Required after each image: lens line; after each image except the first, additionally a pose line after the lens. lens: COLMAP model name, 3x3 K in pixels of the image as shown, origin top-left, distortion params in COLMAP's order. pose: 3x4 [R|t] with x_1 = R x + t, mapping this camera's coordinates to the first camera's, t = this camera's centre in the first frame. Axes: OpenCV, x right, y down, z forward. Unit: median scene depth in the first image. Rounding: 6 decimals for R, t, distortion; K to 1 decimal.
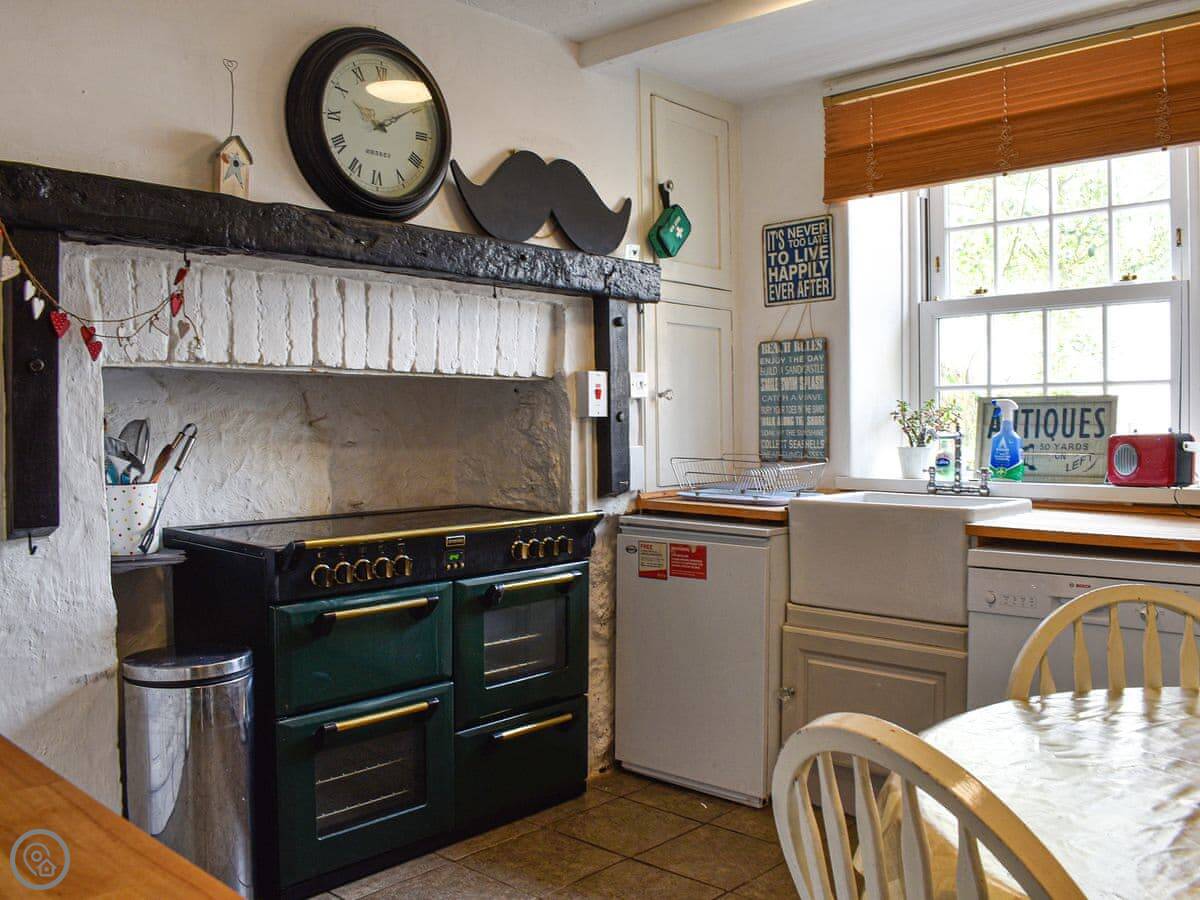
lens RADIAL K [[1096.6, 0, 600.0], [0, 1096.6, 450.0], [0, 0, 1]] dist [-0.094397, 0.014303]
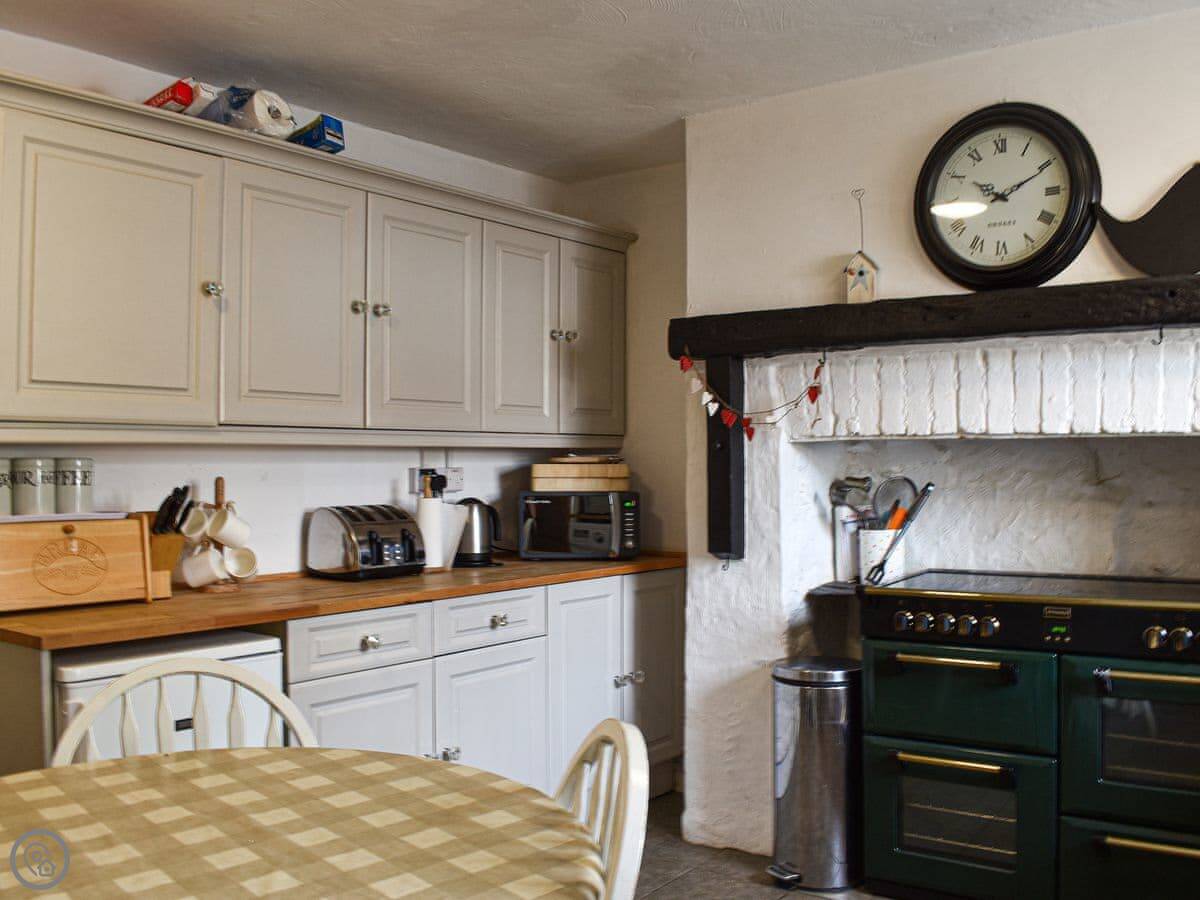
lens RADIAL K [[1096.6, 0, 600.0], [0, 1096.6, 450.0], [0, 0, 1]] dist [-0.094397, 0.014303]
pose [[0.094198, -0.004774, -0.995542, 0.755693], [-0.015348, 0.999863, -0.006247, -0.045668], [0.995435, 0.015868, 0.094112, 0.514630]]
